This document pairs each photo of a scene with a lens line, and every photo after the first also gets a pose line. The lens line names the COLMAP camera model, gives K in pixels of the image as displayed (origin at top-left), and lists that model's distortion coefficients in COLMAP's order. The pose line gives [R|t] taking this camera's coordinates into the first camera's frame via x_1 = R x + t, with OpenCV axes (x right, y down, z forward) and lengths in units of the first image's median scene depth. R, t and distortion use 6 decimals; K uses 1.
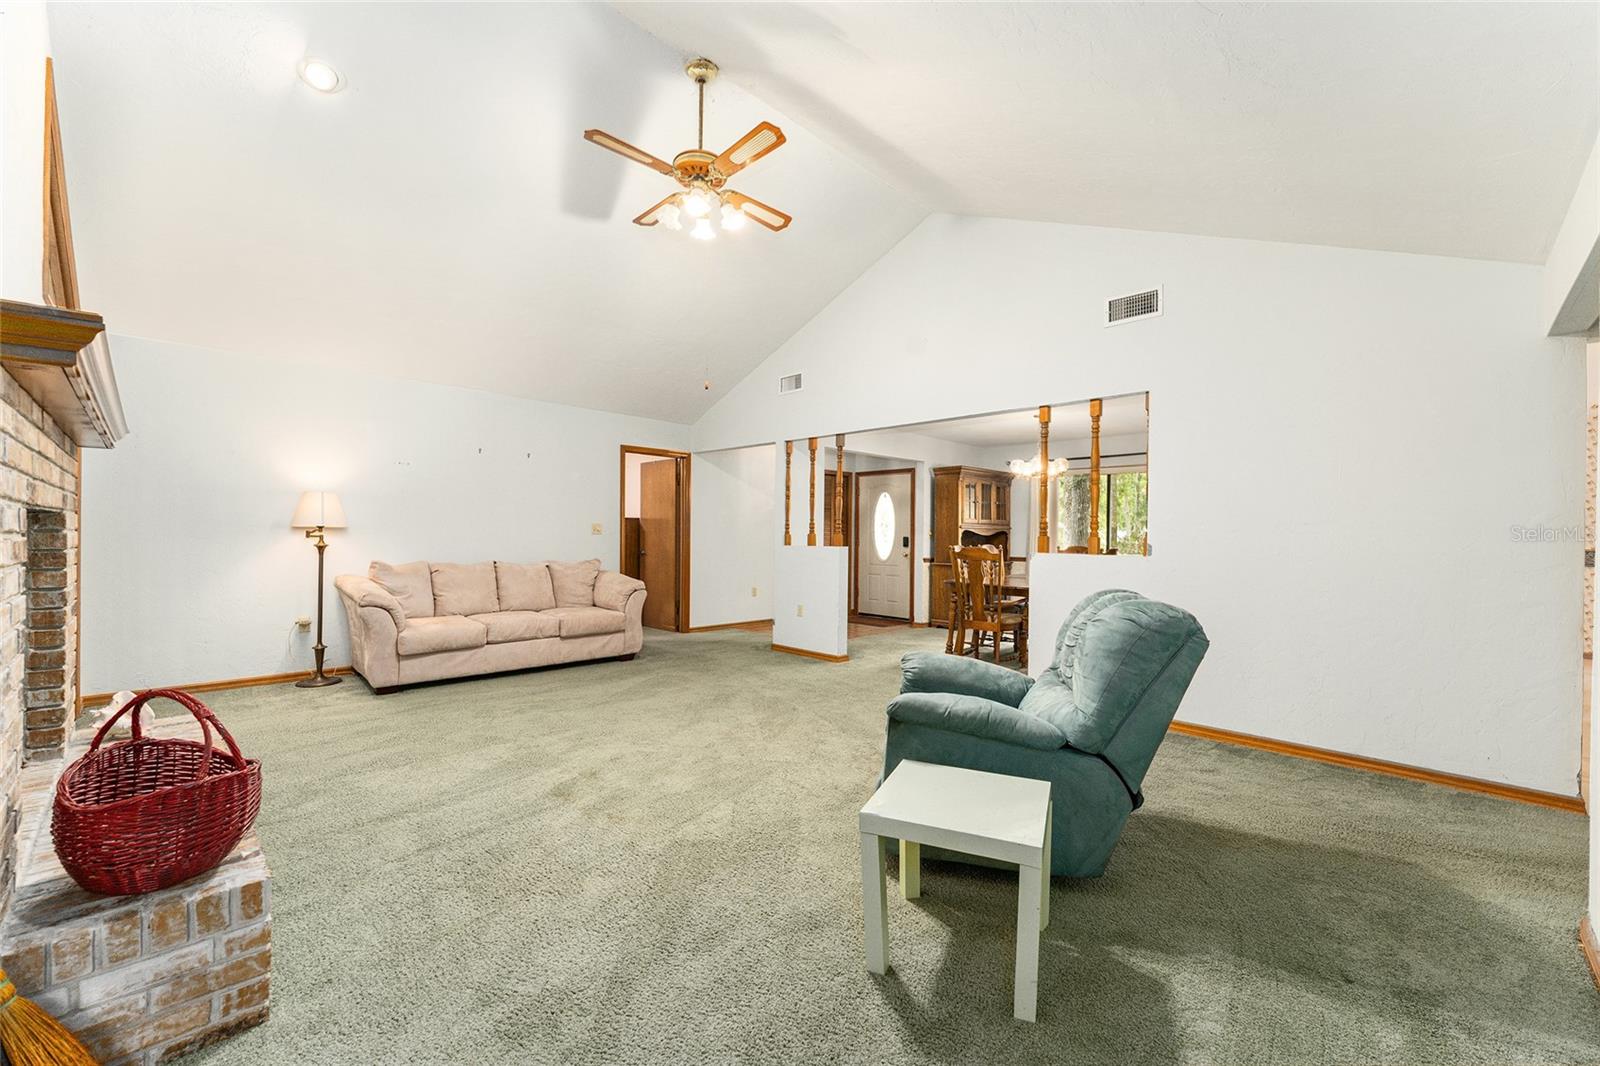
lens RADIAL K [[642.5, 0, 787.6], [0, 642.5, 537.4], [0, 0, 1]] dist [-0.002328, 0.000089]
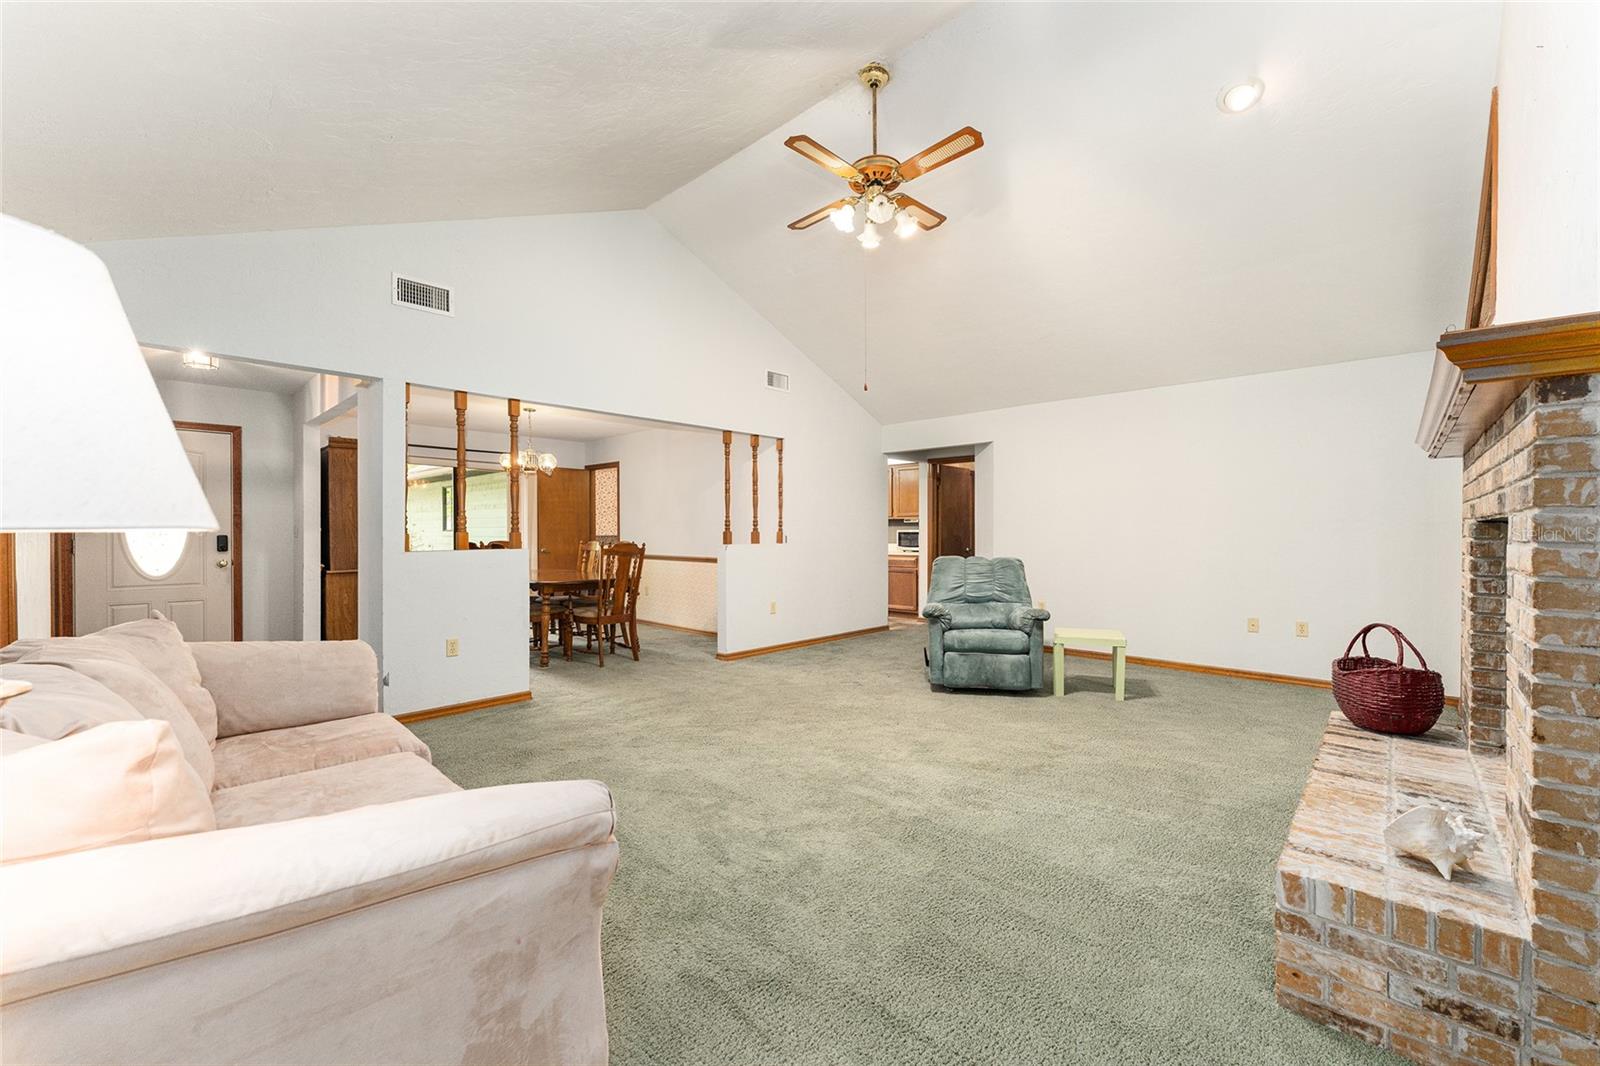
lens RADIAL K [[642.5, 0, 795.6], [0, 642.5, 528.9], [0, 0, 1]] dist [-0.002328, 0.000089]
pose [[-0.039199, -0.006698, 0.999209, -0.523722], [0.007153, 0.999950, 0.006983, -0.008697], [-0.999206, 0.007421, -0.039149, 0.534546]]
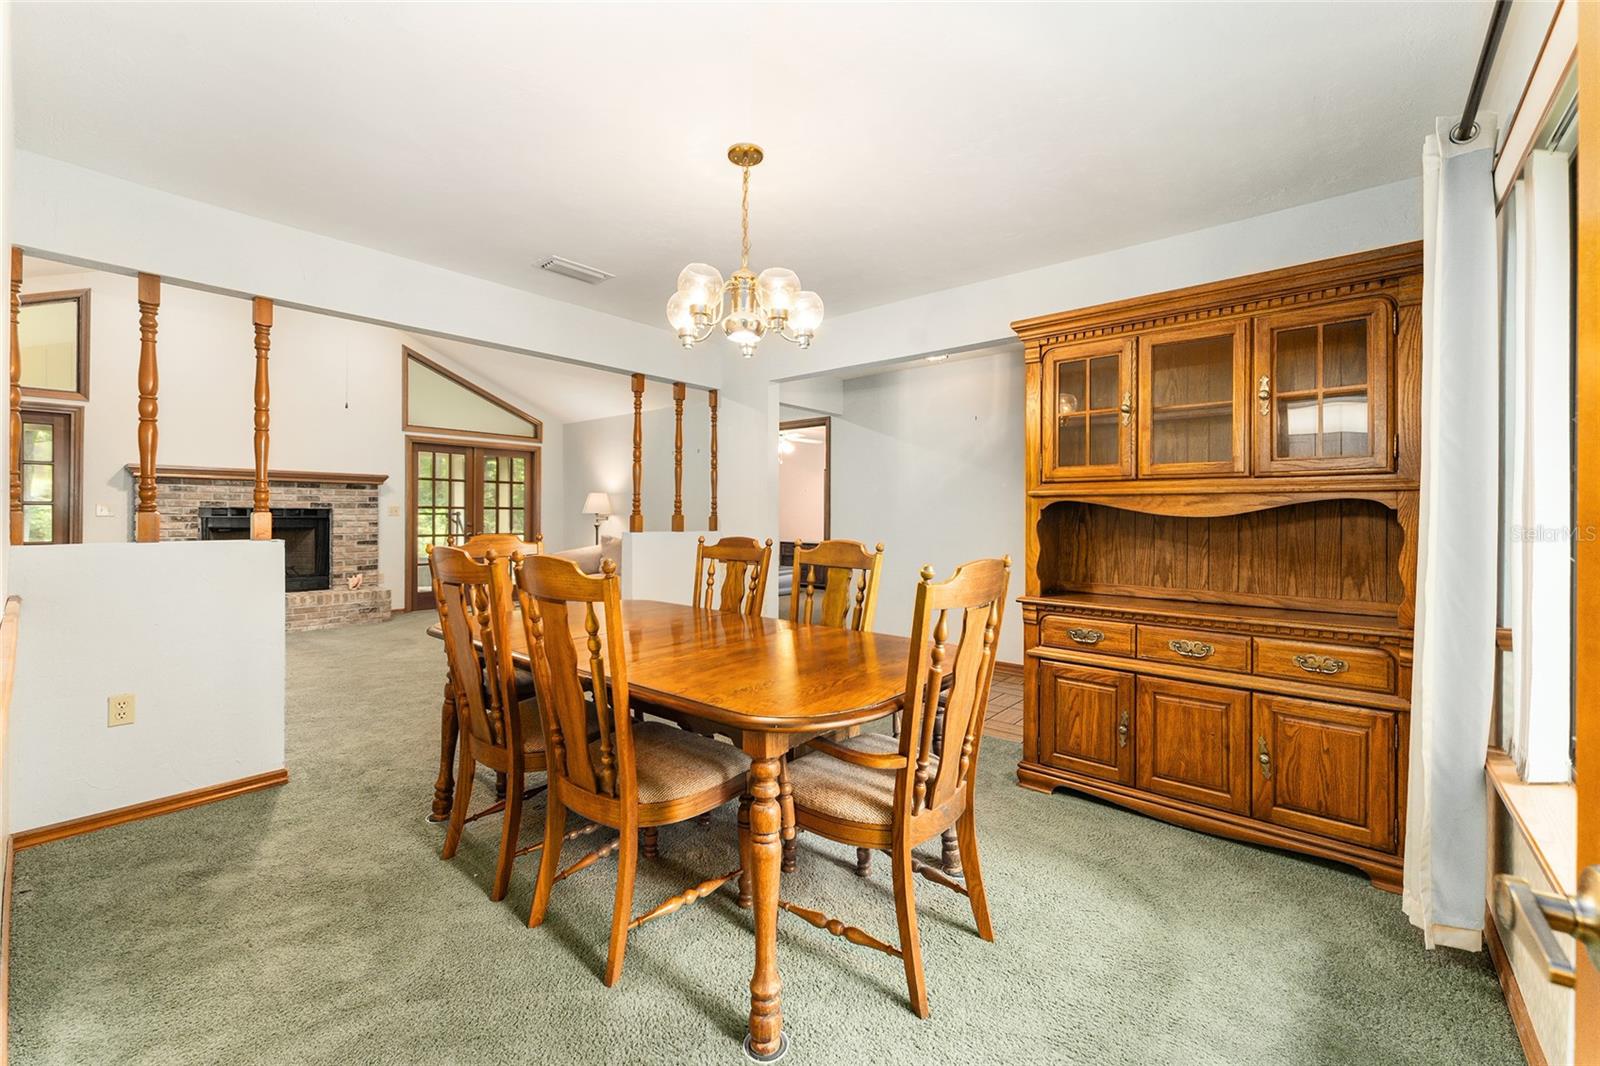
lens RADIAL K [[642.5, 0, 800.7], [0, 642.5, 515.8], [0, 0, 1]] dist [-0.002328, 0.000089]
pose [[0.098615, -0.010682, -0.995068, 0.619027], [-0.009807, 0.999883, -0.011706, 0.001776], [0.995077, 0.010913, 0.098499, 0.849497]]
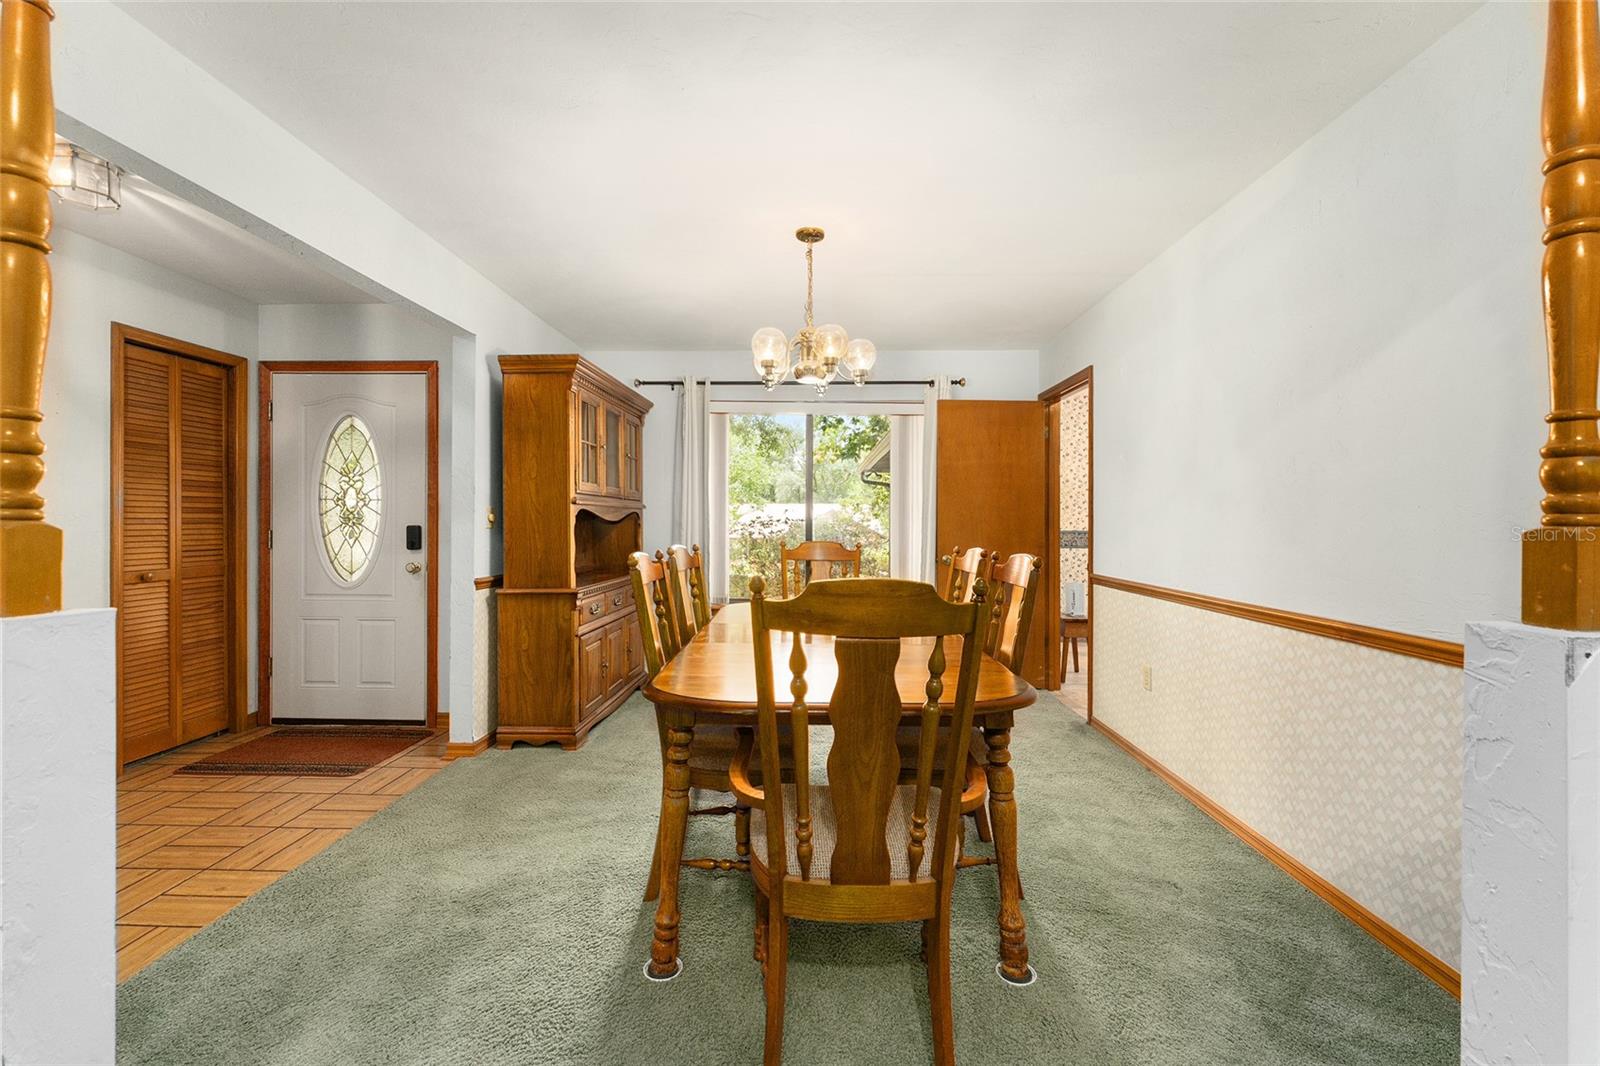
lens RADIAL K [[642.5, 0, 802.8], [0, 642.5, 521.4], [0, 0, 1]] dist [-0.002328, 0.000089]
pose [[0.713091, -0.009738, 0.701004, 0.081558], [0.008881, 0.999949, 0.004857, -0.003891], [-0.701016, 0.002762, 0.713140, 0.597733]]
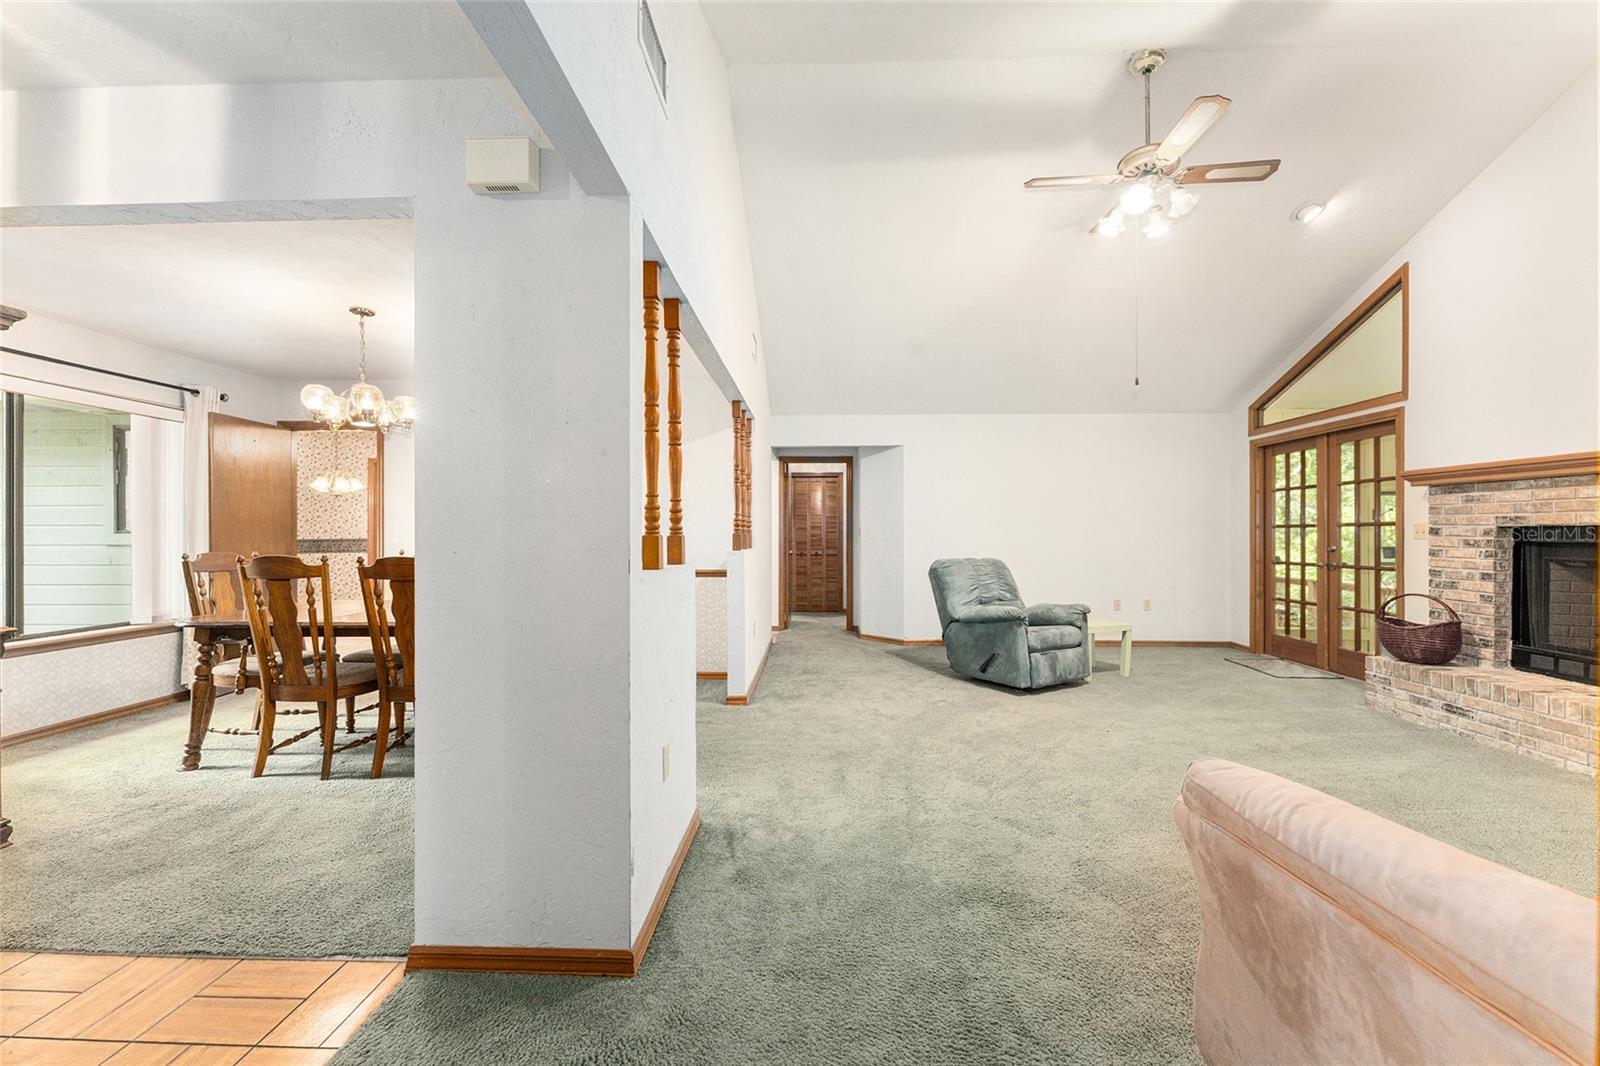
lens RADIAL K [[642.5, 0, 804.0], [0, 642.5, 530.7], [0, 0, 1]] dist [-0.002328, 0.000089]
pose [[-0.691813, -0.010701, 0.721998, -0.219086], [-0.003738, 0.999930, 0.011239, -0.010317], [-0.722067, 0.005076, -0.691804, 0.941900]]
